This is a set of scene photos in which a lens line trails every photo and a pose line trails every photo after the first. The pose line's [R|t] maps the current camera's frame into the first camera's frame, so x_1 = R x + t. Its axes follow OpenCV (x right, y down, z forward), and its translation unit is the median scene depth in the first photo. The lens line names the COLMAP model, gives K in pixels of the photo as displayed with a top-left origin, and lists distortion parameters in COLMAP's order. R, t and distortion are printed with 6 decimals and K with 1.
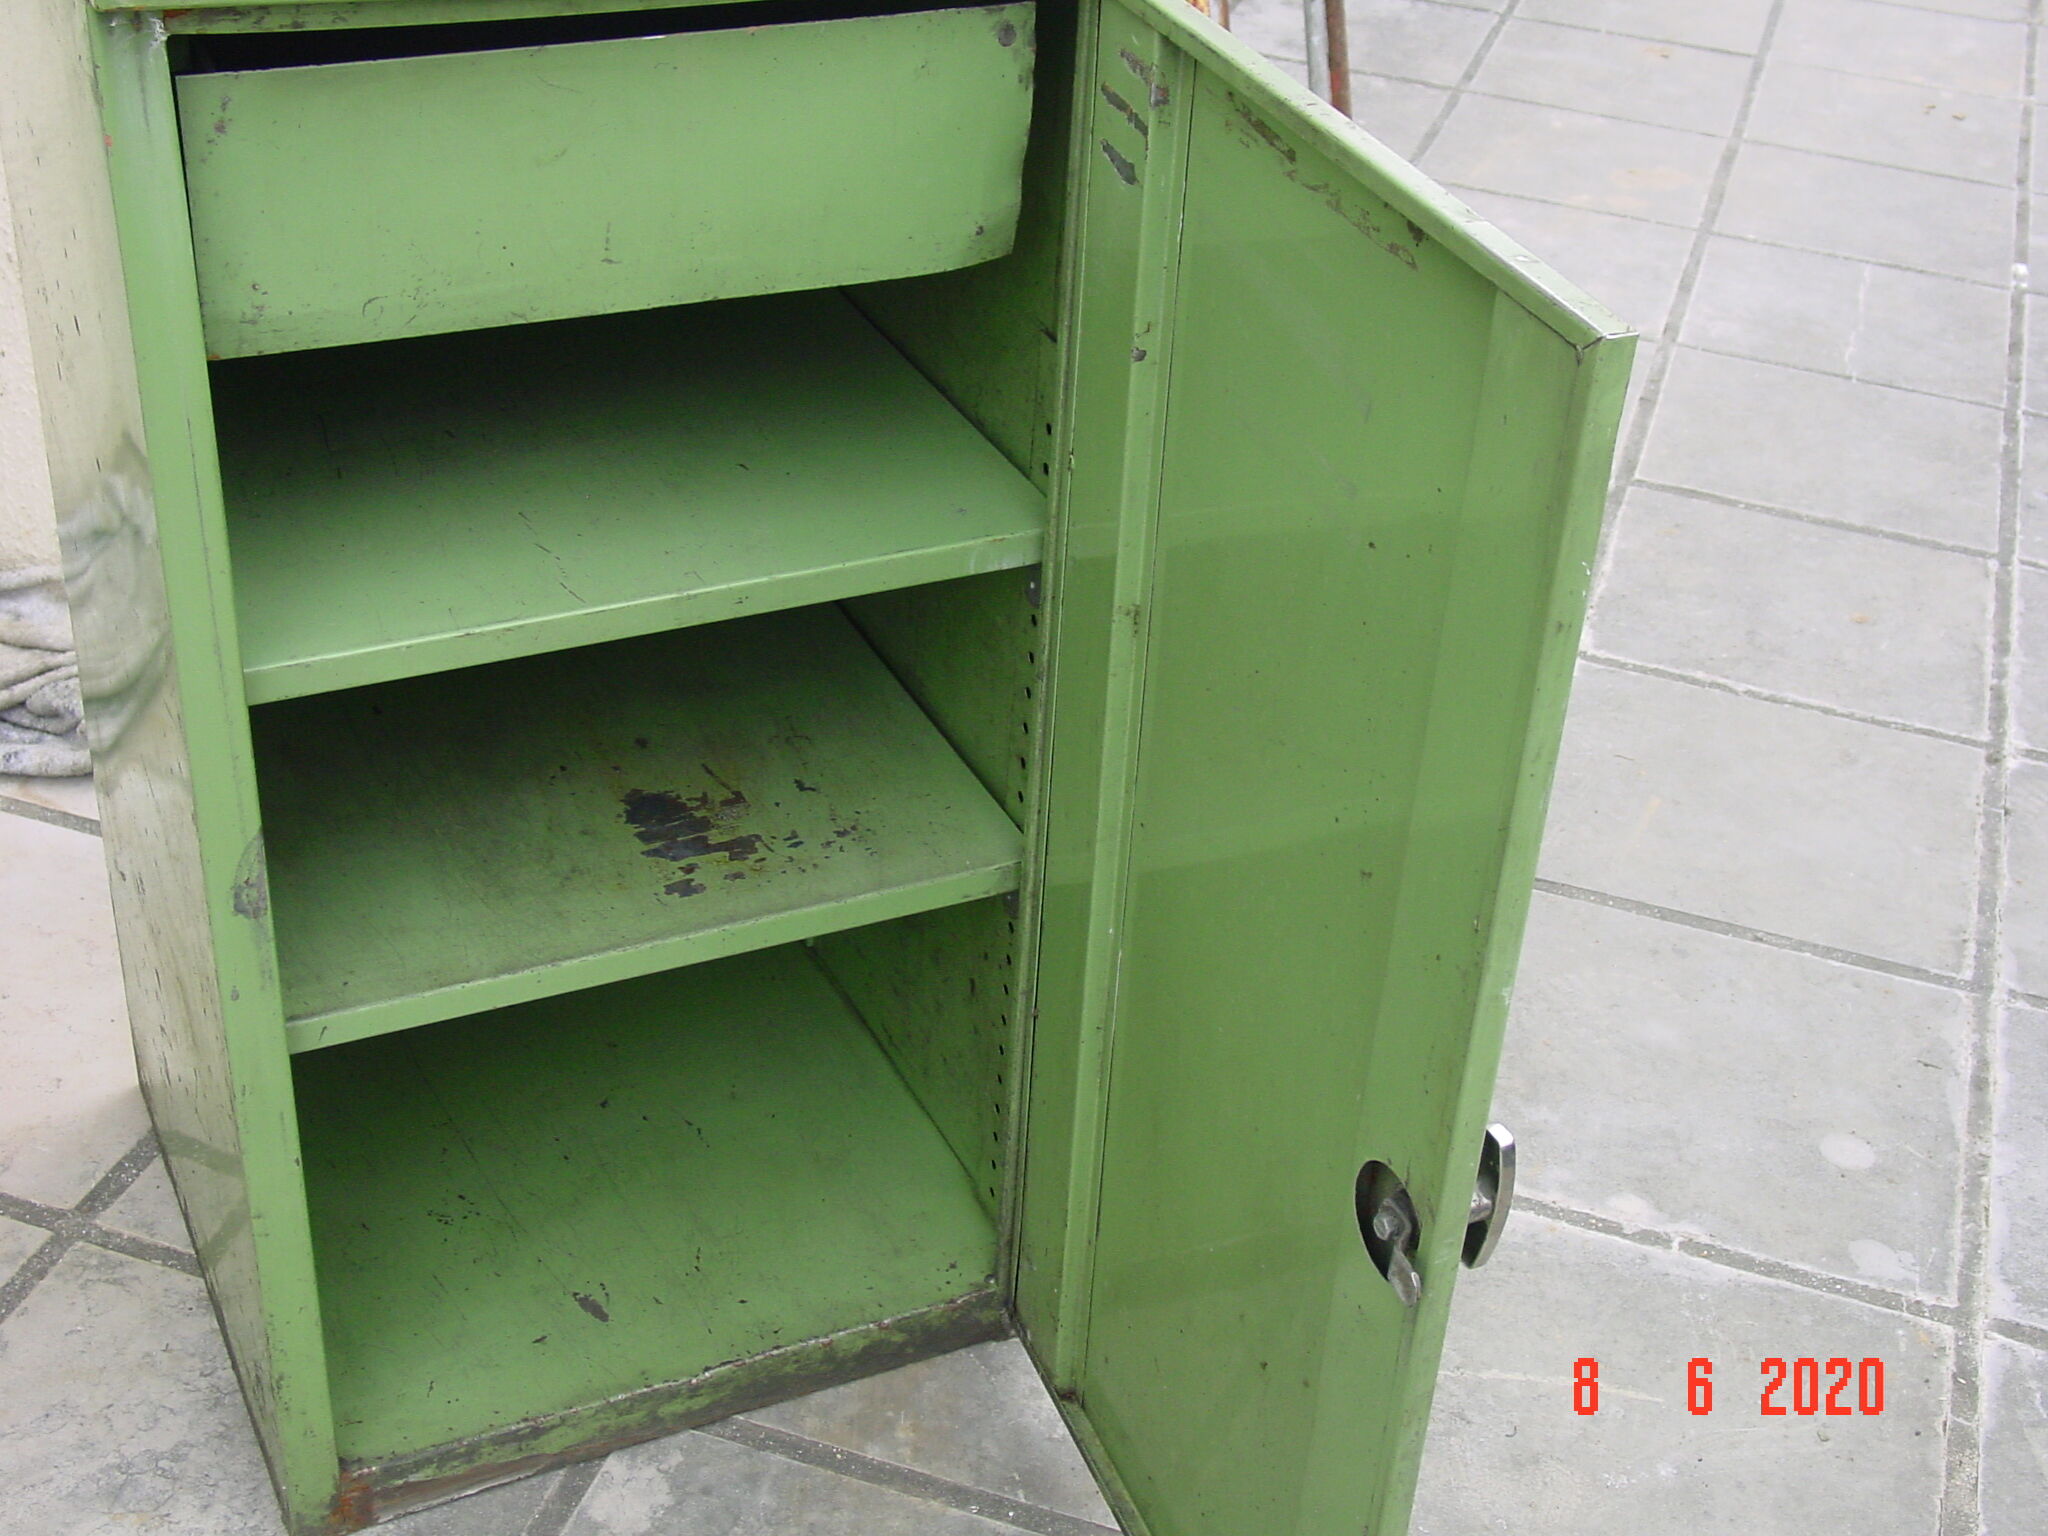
lens RADIAL K [[2752.6, 0, 1024.0], [0, 2752.6, 768.0], [0, 0, 1]] dist [-0.097087, 0.272394]
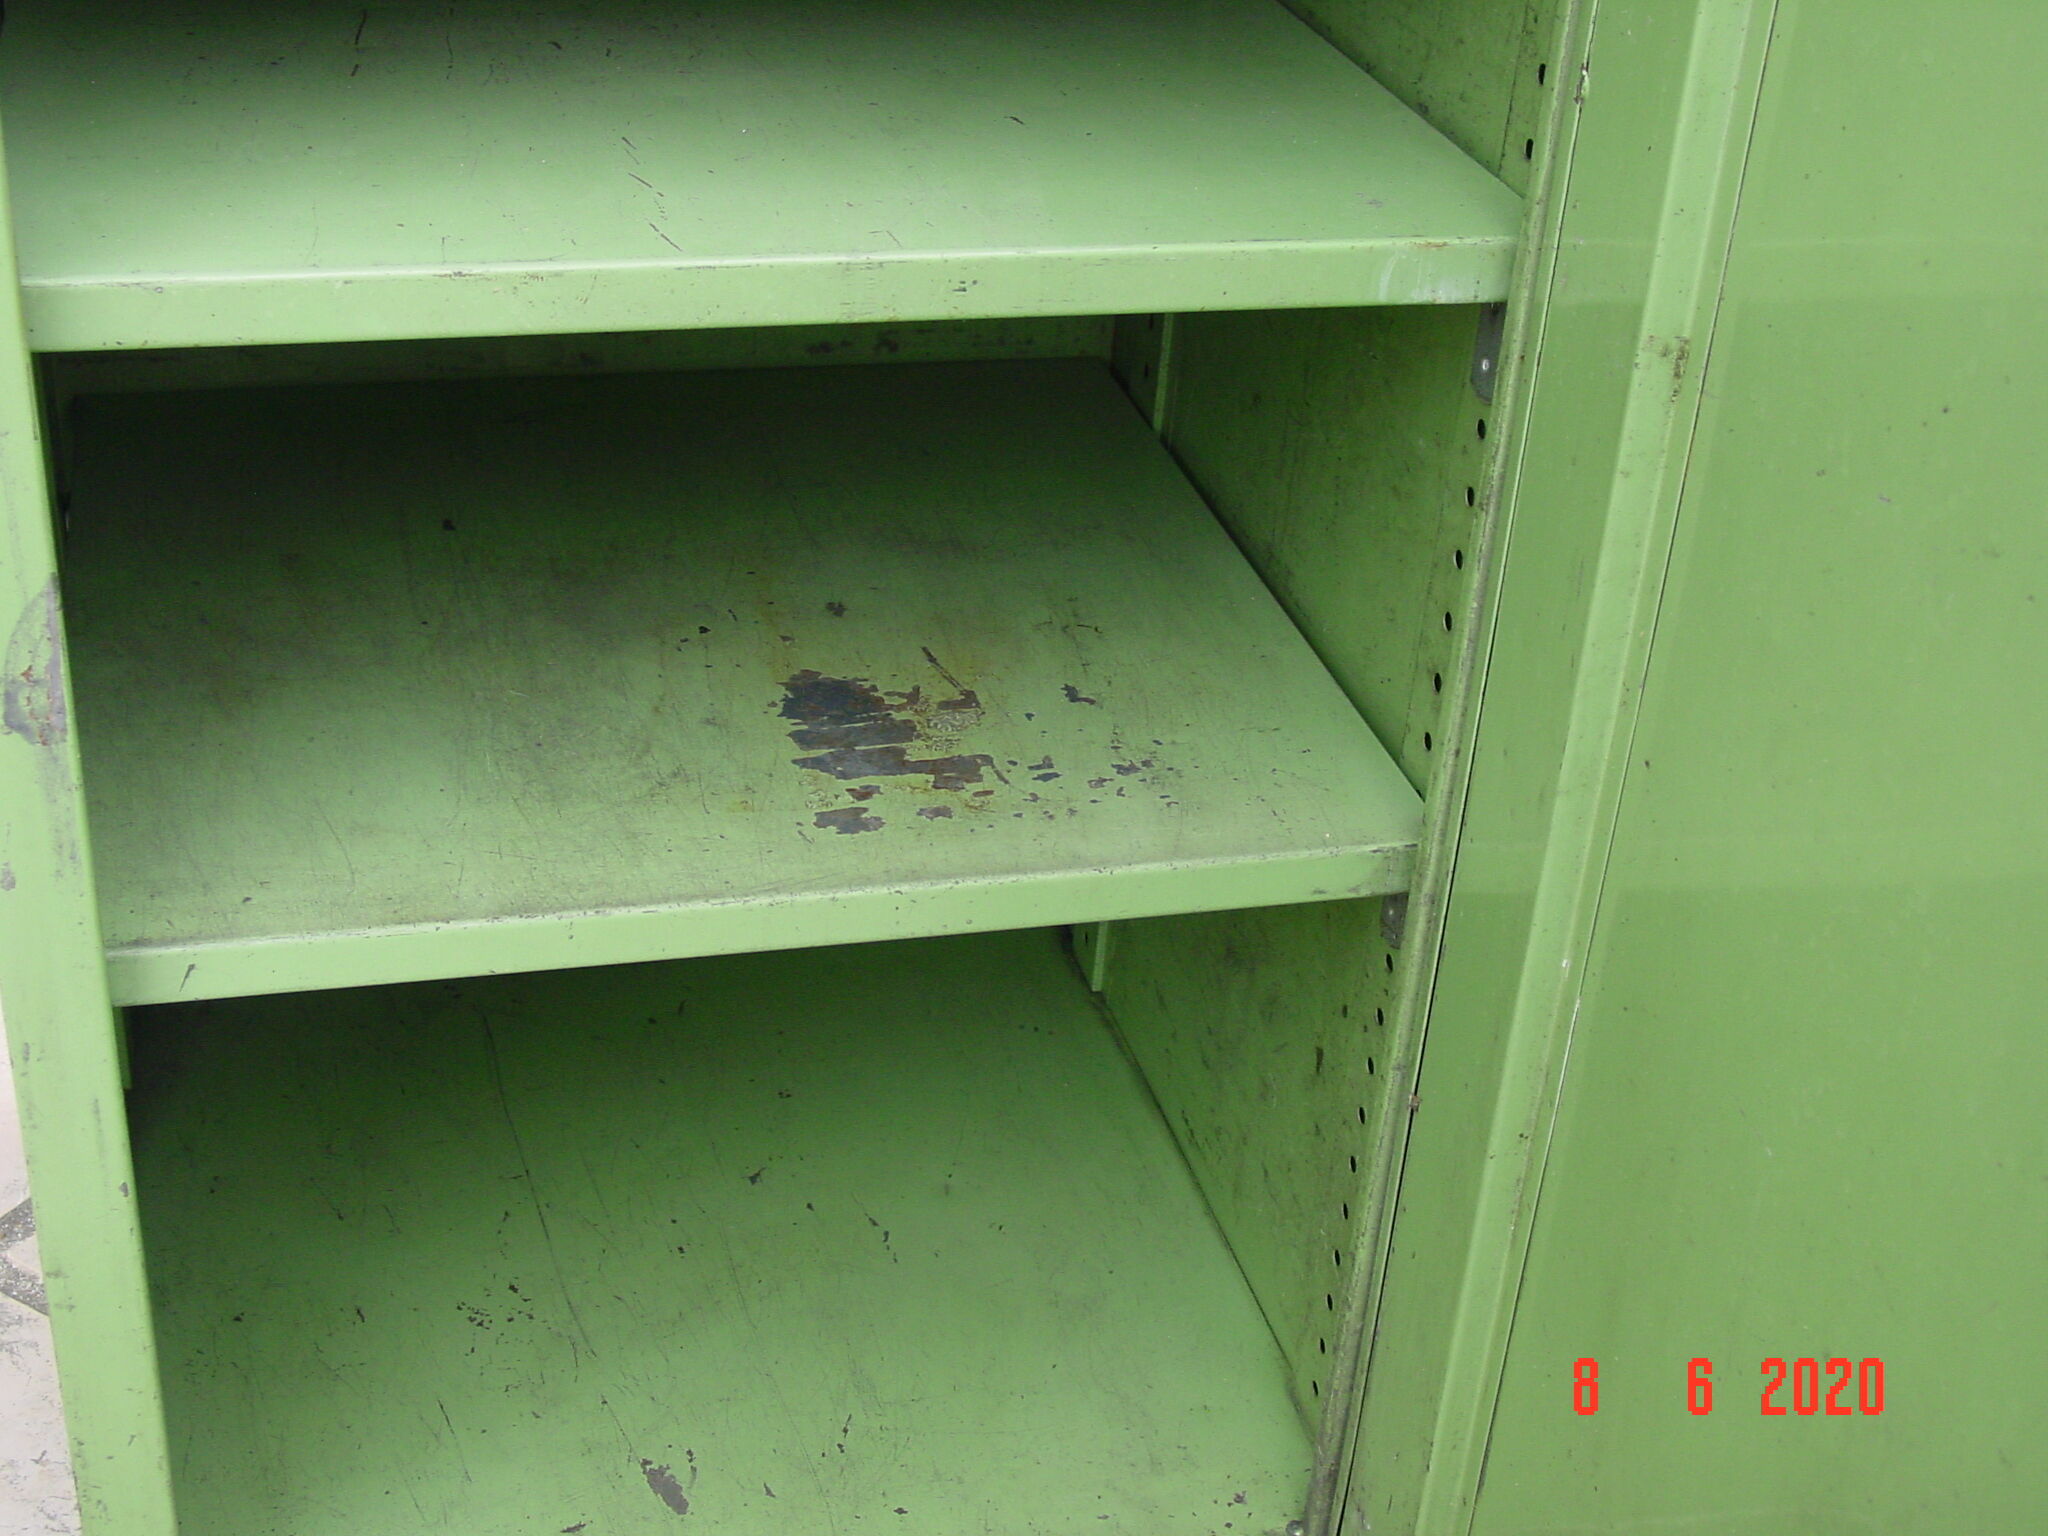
lens RADIAL K [[2752.6, 0, 1024.0], [0, 2752.6, 768.0], [0, 0, 1]] dist [-0.097087, 0.272394]
pose [[0.983202, 0.102663, -0.150909, 0.003324], [-0.110264, 0.992977, -0.042870, 0.052772], [0.145448, 0.058790, 0.987618, 0.404288]]
